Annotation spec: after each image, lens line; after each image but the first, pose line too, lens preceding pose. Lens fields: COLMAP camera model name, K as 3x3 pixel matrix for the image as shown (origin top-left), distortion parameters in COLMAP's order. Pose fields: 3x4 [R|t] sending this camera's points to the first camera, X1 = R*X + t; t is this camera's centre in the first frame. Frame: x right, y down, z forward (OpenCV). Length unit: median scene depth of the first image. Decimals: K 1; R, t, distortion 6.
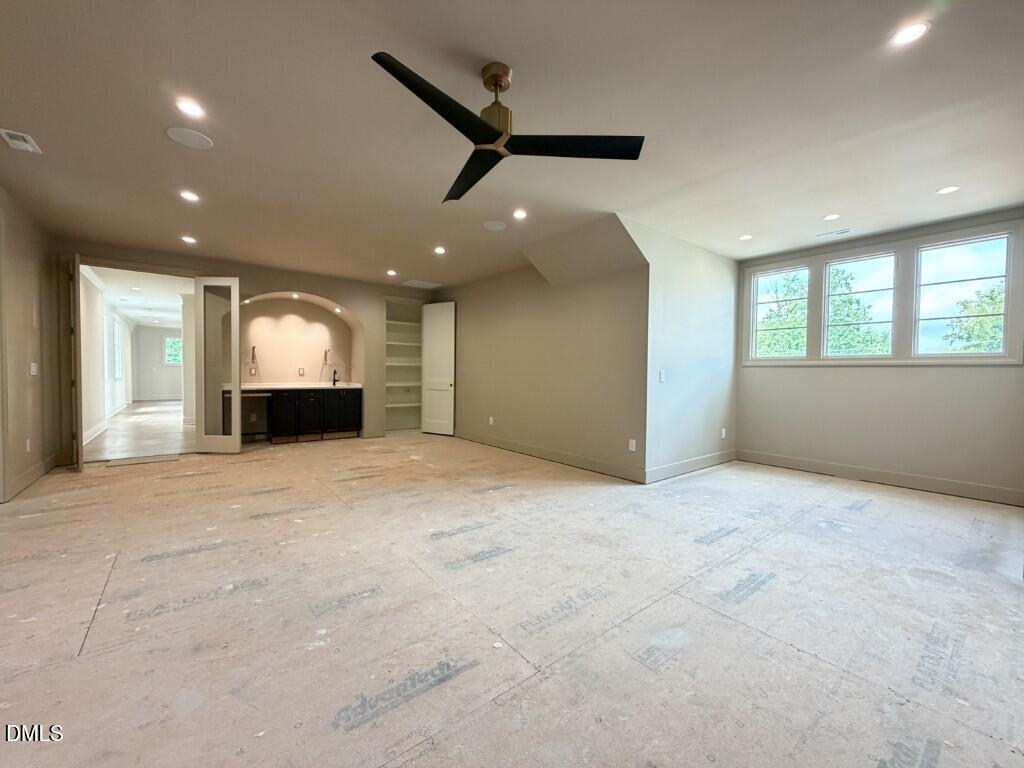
lens RADIAL K [[410.2, 0, 509.8], [0, 410.2, 384.1], [0, 0, 1]] dist [0.001494, -0.000121]
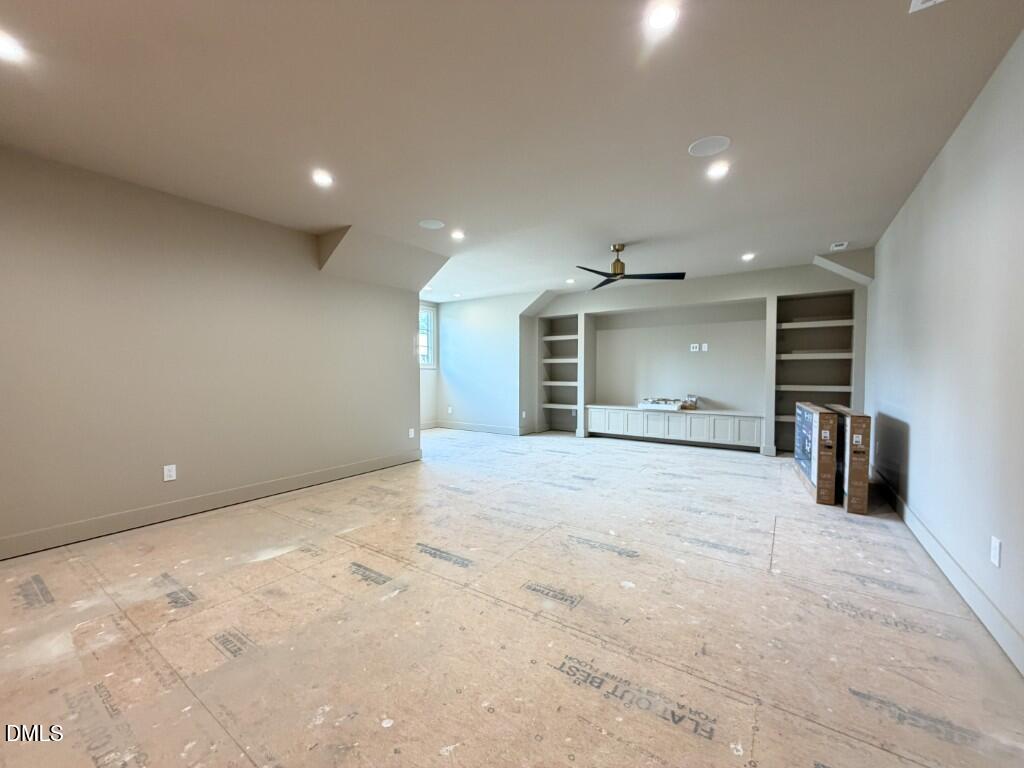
lens RADIAL K [[410.2, 0, 509.8], [0, 410.2, 384.1], [0, 0, 1]] dist [0.001494, -0.000121]
pose [[-0.301385, -0.040972, 0.952622, -1.335769], [0.023673, 0.998447, 0.050433, -0.076892], [-0.953209, 0.037751, -0.299947, 1.484365]]
